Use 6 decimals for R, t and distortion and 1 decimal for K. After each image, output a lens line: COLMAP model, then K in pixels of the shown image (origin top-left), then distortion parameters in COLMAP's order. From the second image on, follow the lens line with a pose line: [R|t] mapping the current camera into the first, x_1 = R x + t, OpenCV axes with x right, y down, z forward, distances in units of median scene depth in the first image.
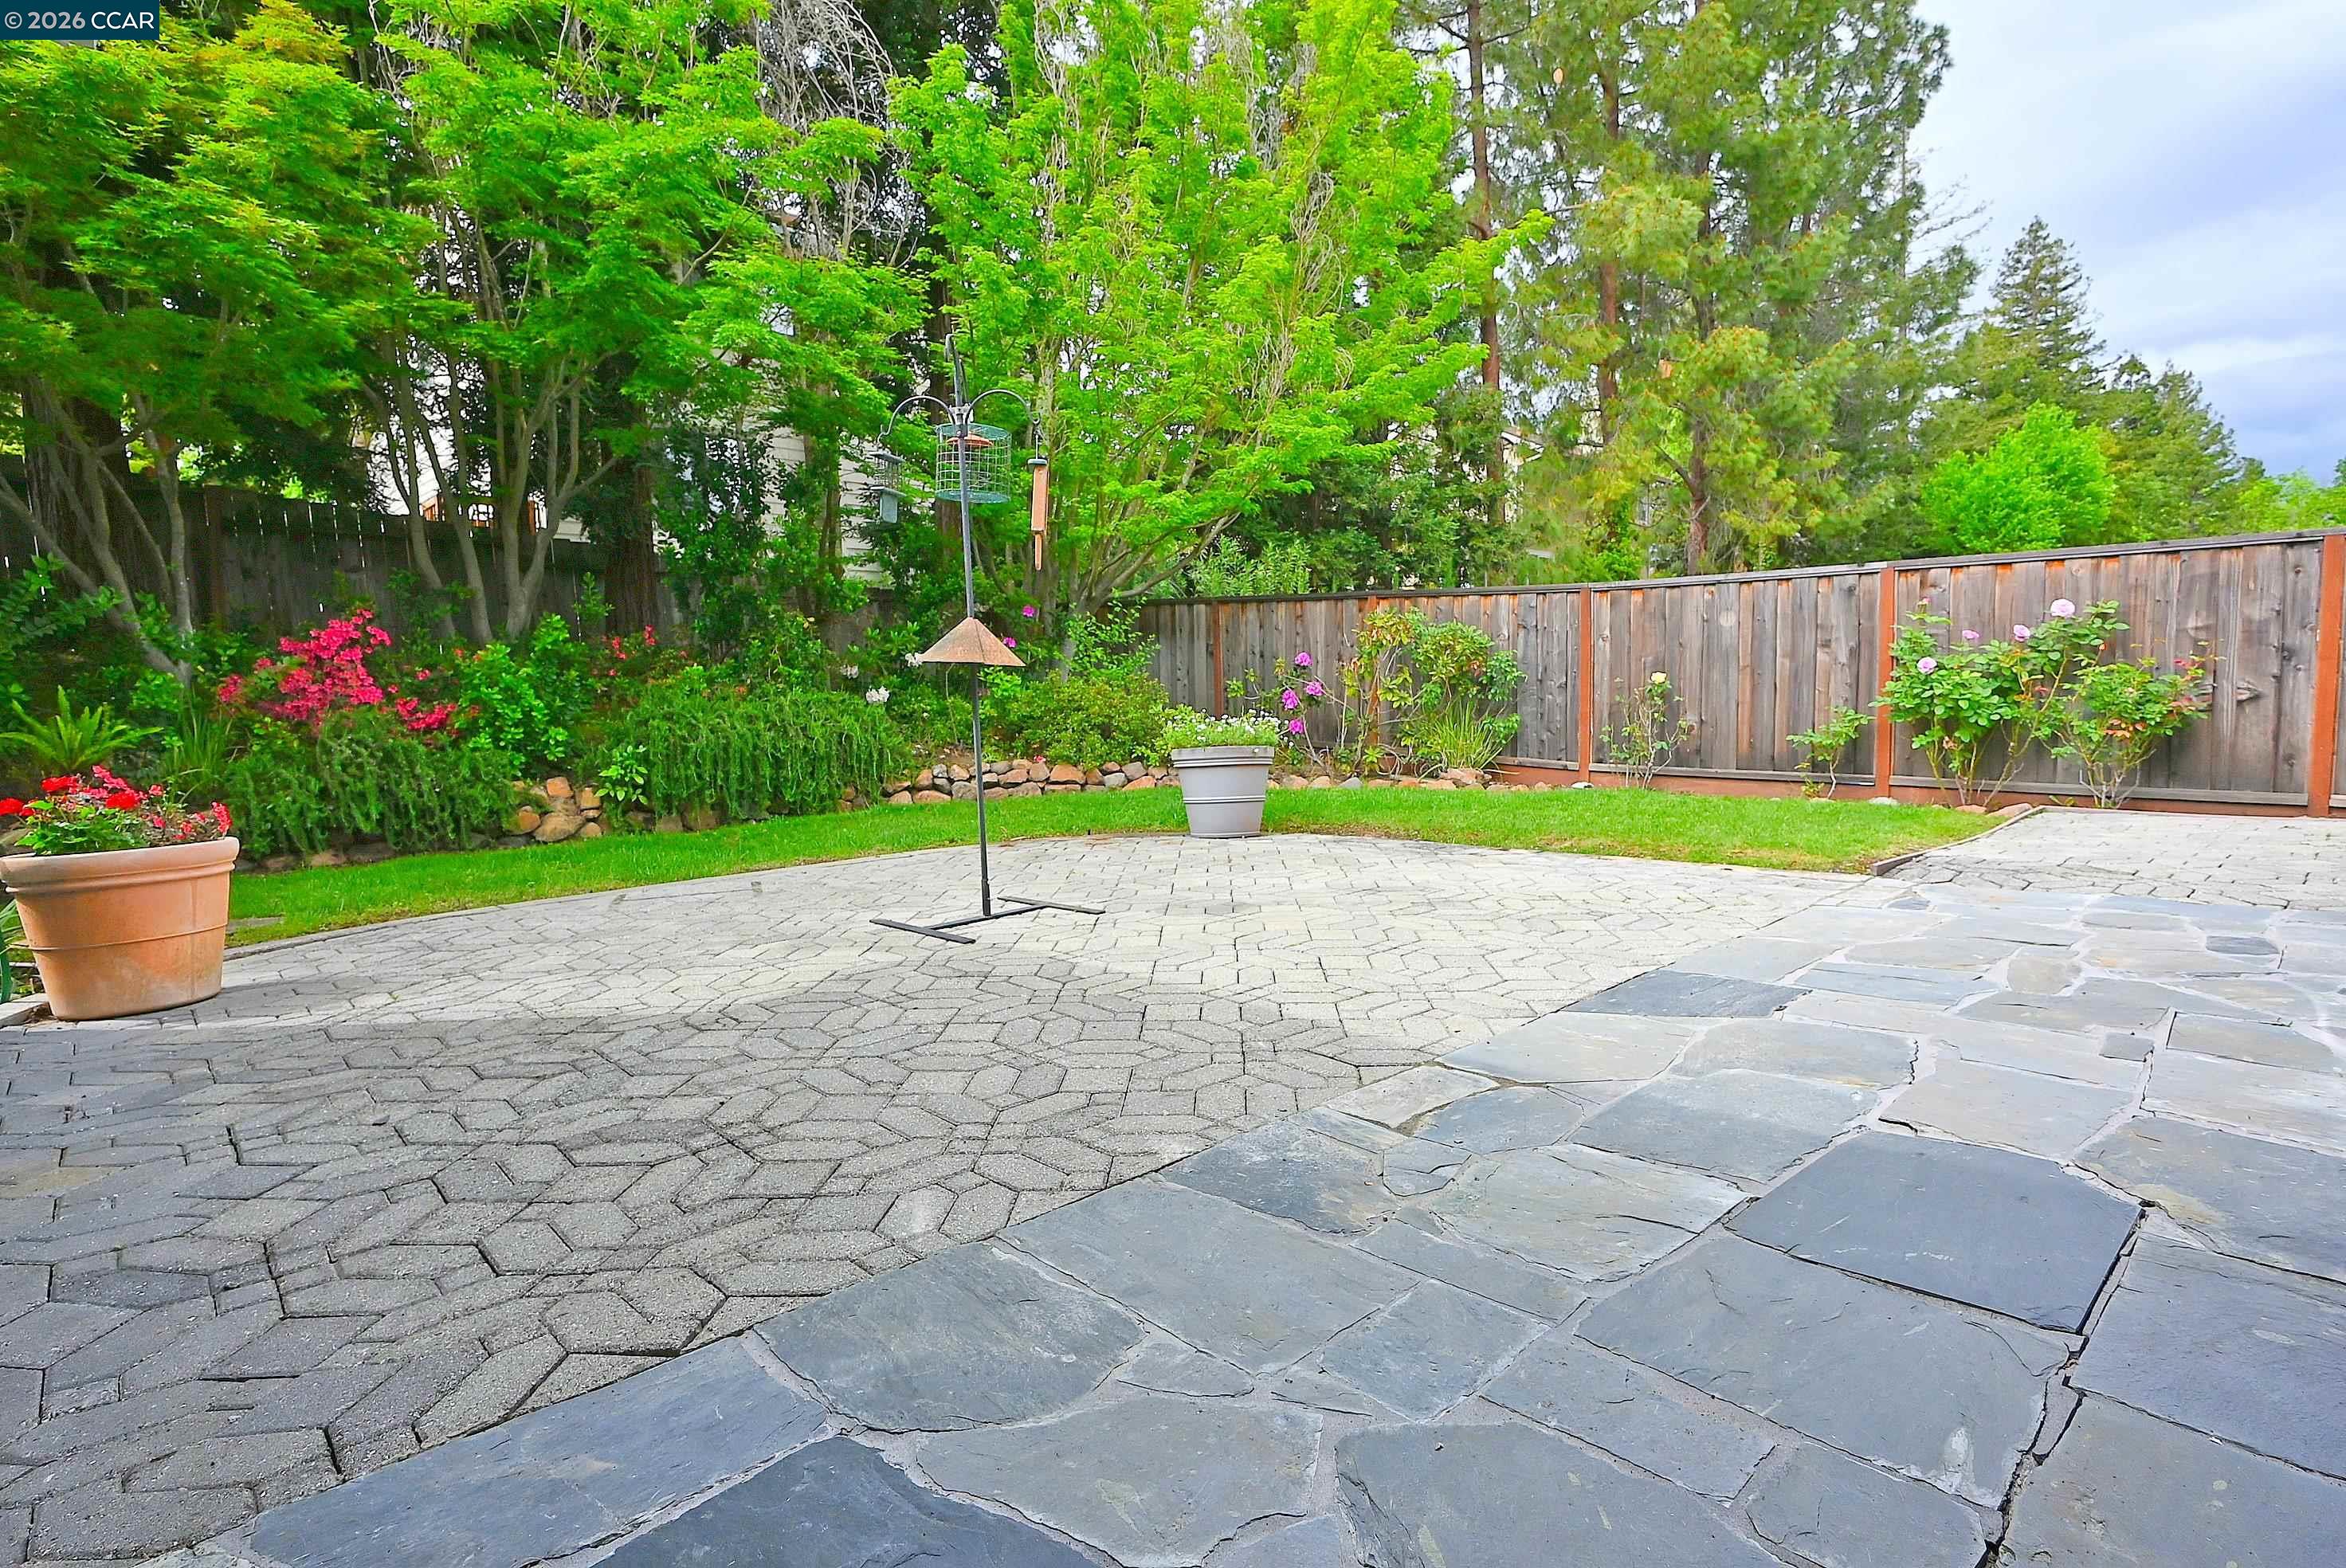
lens RADIAL K [[1158.1, 0, 1171.3], [0, 1158.1, 787.1], [0, 0, 1]] dist [-0.007846, 0.005307]
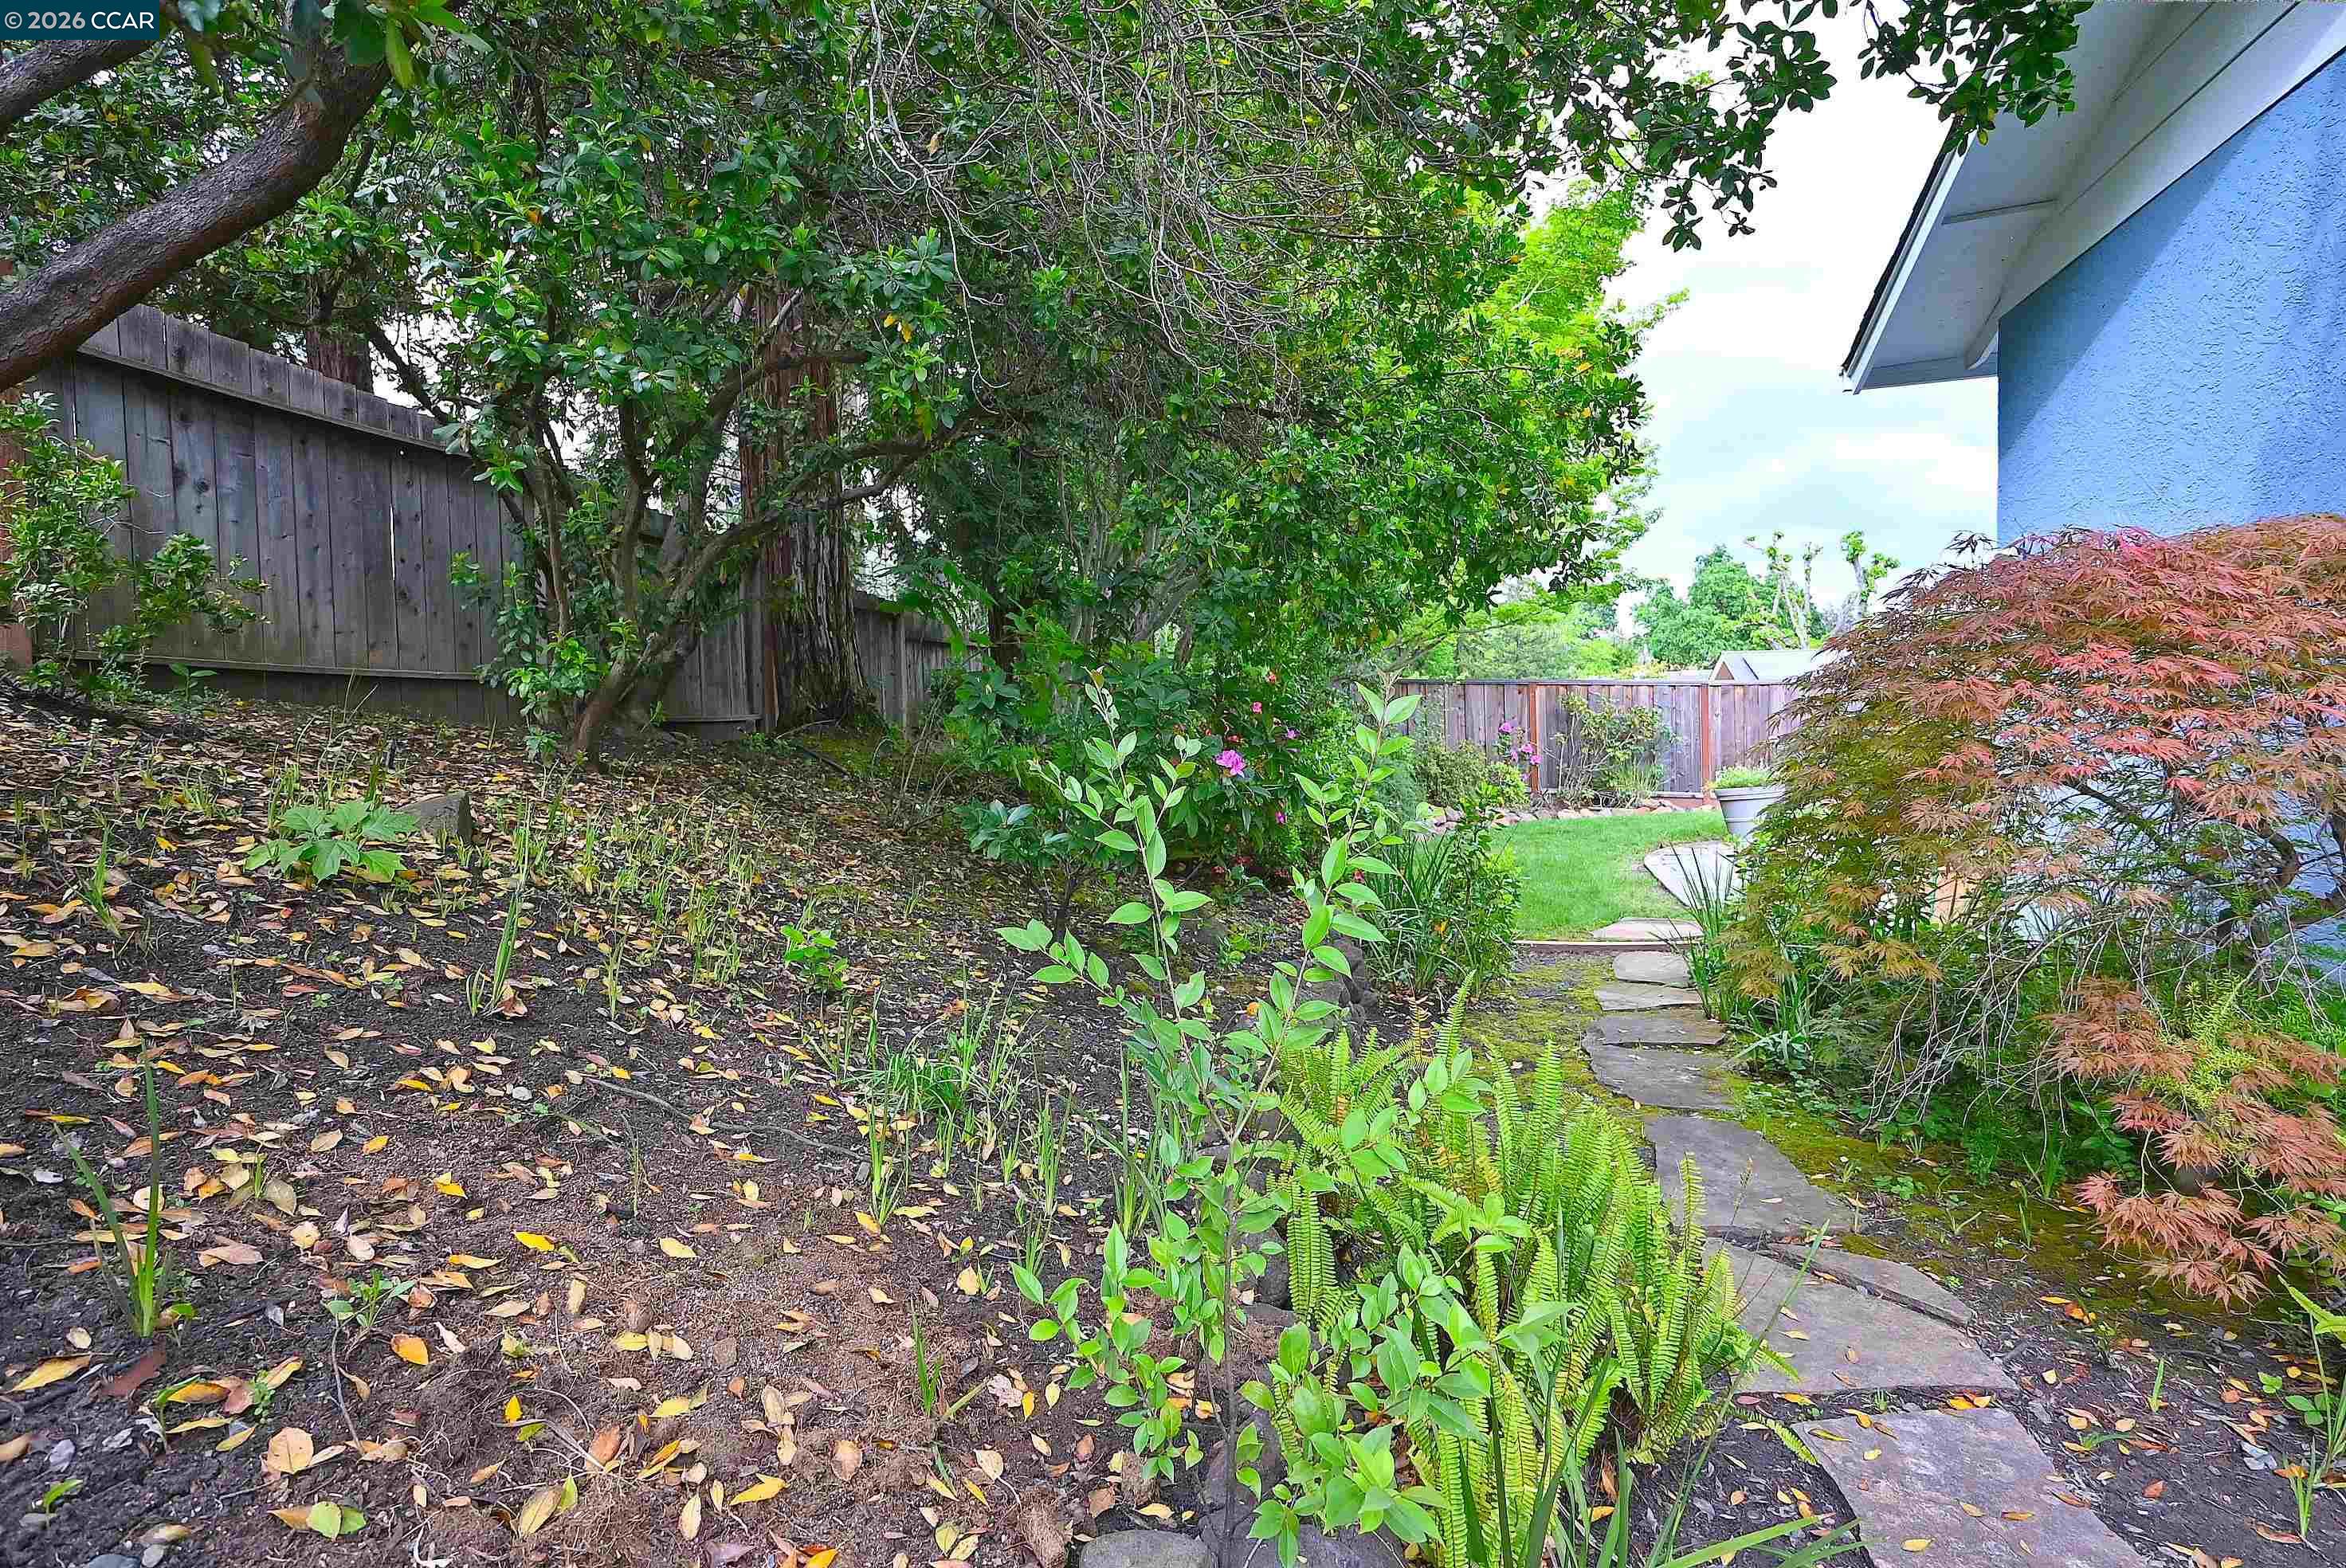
lens RADIAL K [[1191.2, 0, 1174.8], [0, 1191.2, 786.9], [0, 0, 1]] dist [-0.002825, 0.000460]
pose [[0.839692, -0.031734, 0.542135, -1.345907], [0.058053, 0.997816, -0.031508, -0.024441], [-0.539951, 0.057930, 0.839701, 0.030331]]
